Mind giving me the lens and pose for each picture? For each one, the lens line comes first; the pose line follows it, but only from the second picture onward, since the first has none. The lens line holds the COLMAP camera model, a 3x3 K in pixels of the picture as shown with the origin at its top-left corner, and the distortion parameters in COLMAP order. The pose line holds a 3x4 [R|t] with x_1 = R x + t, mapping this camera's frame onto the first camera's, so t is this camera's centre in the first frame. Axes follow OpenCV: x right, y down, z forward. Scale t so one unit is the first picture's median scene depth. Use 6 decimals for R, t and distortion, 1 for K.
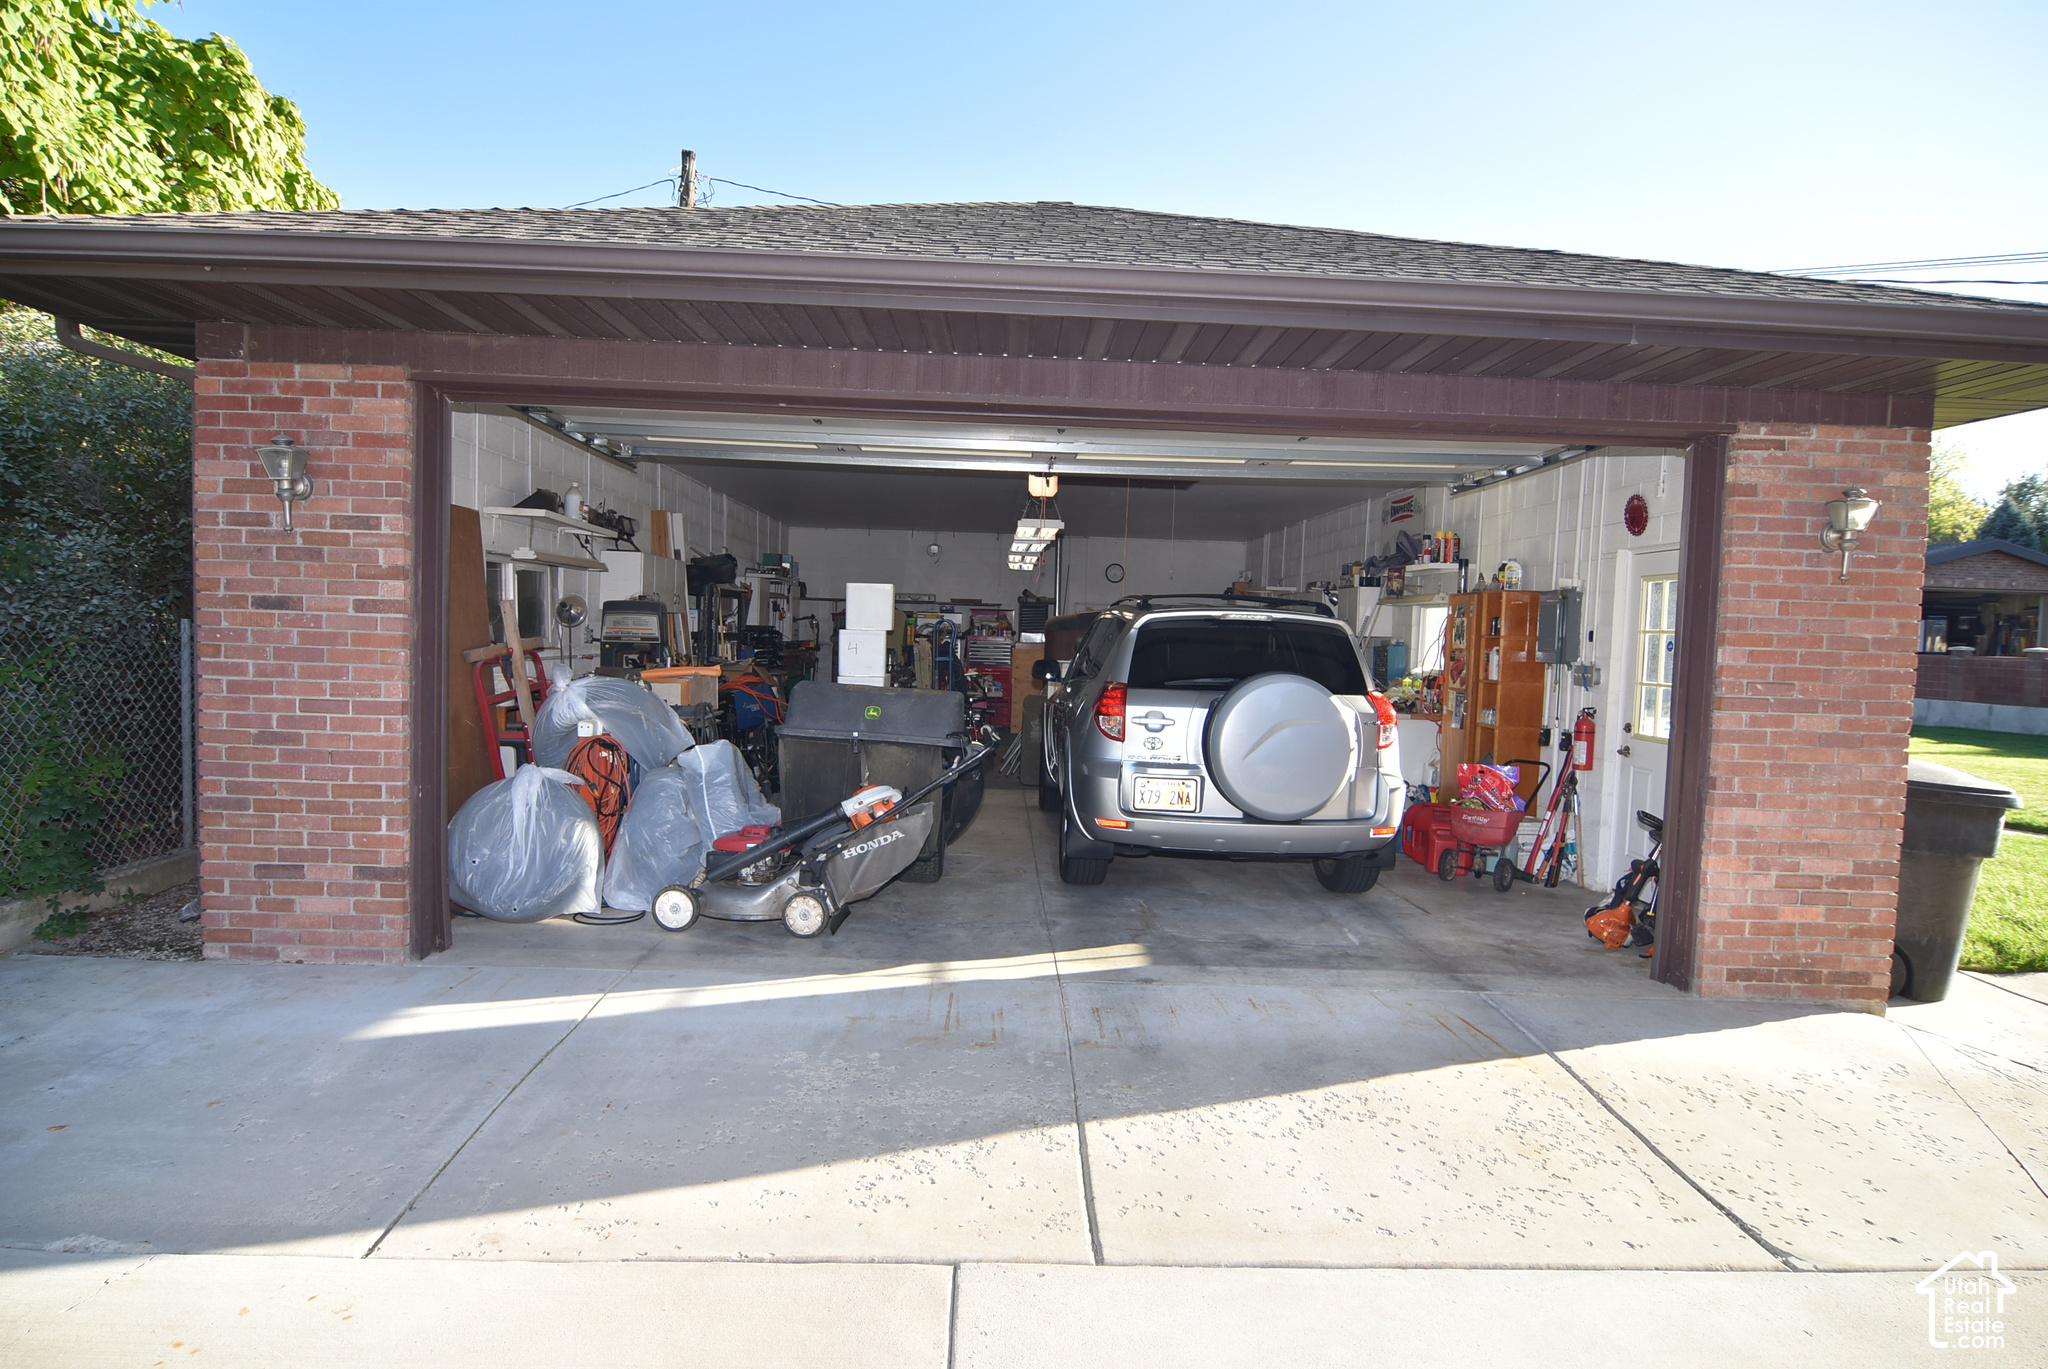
lens RADIAL K [[1162.6, 0, 1024.6], [0, 1162.6, 693.7], [0, 0, 1]] dist [-0.003420, -0.000121]
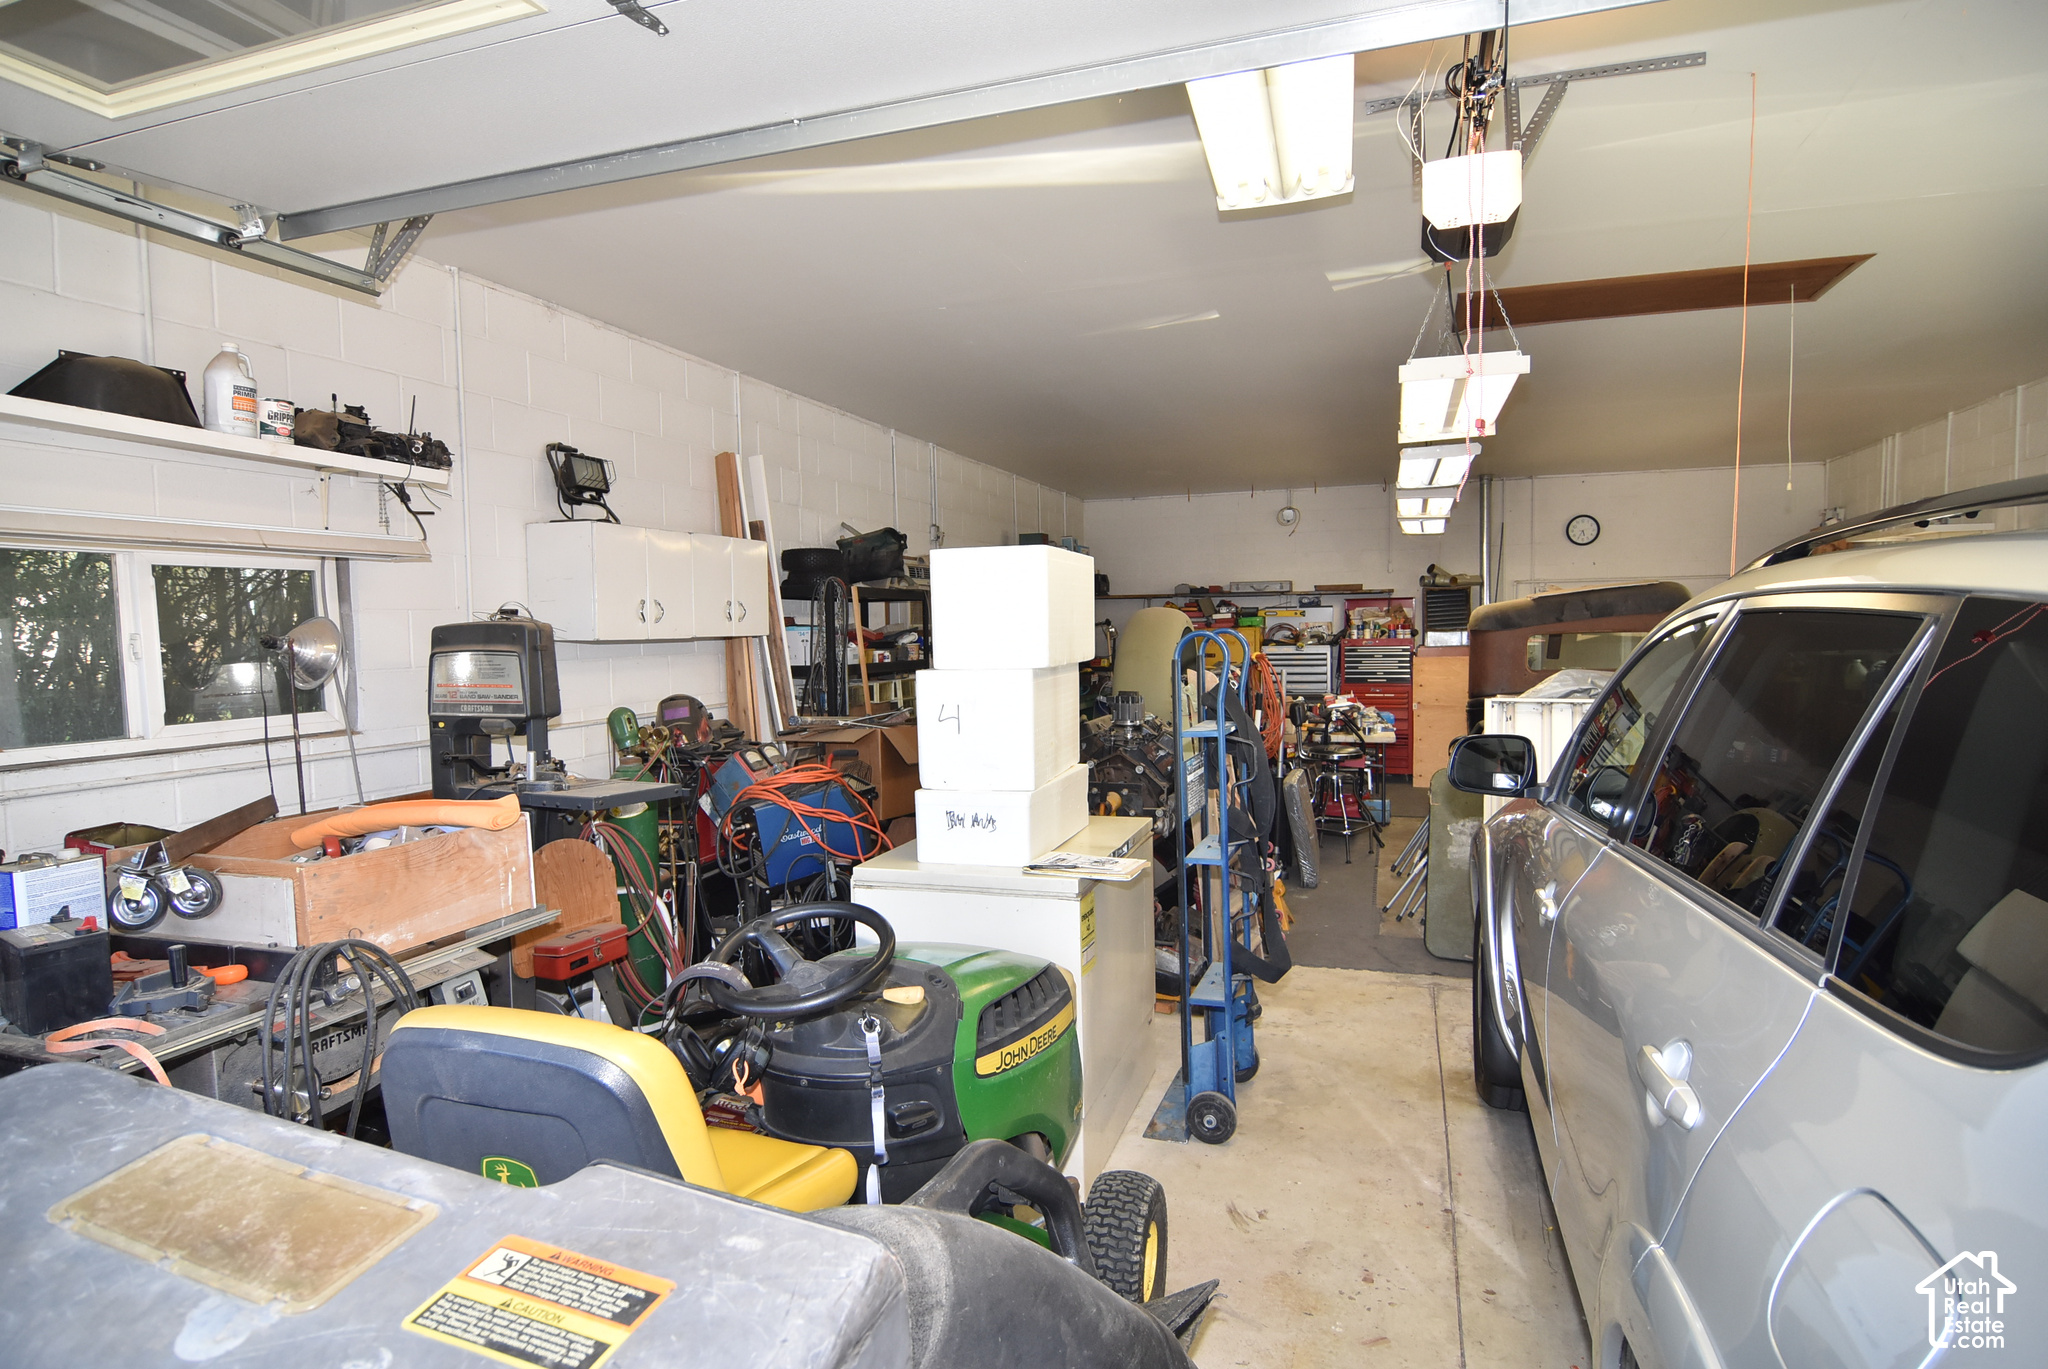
lens RADIAL K [[1099.8, 0, 1017.6], [0, 1099.8, 696.4], [0, 0, 1]] dist [-0.006186, -0.011012]
pose [[0.934287, -0.021428, -0.355876, 0.002081], [0.024274, 0.999699, 0.003532, -0.035319], [0.355693, -0.011939, 0.934526, 0.499679]]
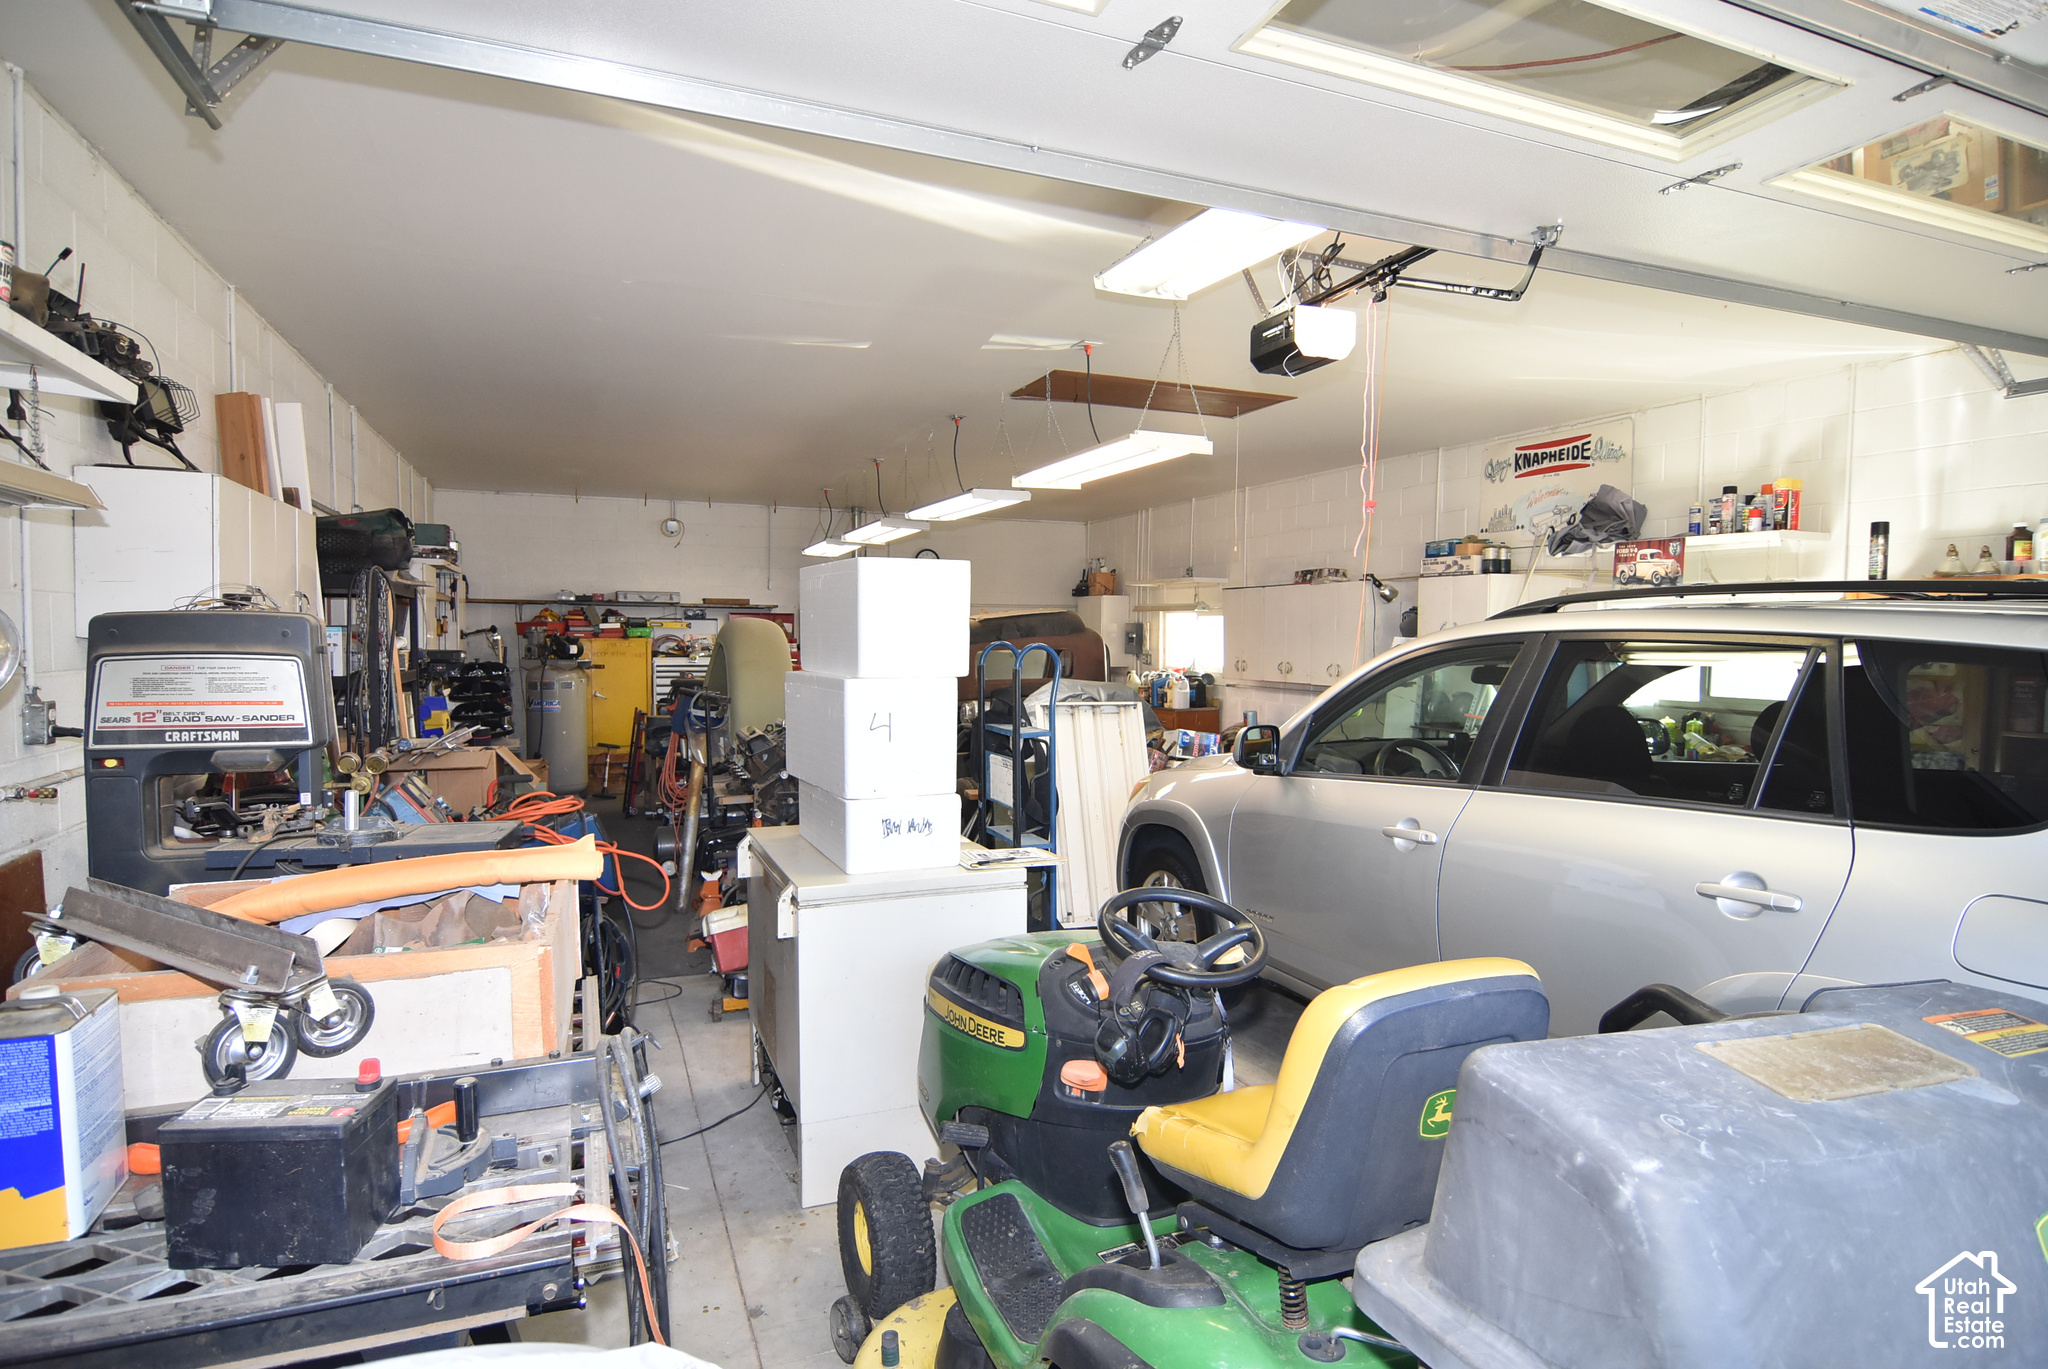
lens RADIAL K [[1099.8, 0, 1016.5], [0, 1099.8, 690.6], [0, 0, 1]] dist [-0.006186, -0.011012]
pose [[0.935911, -0.038338, 0.350143, -0.174983], [0.037369, 0.999256, 0.009527, -0.039536], [-0.350248, 0.004168, 0.936648, 0.481298]]
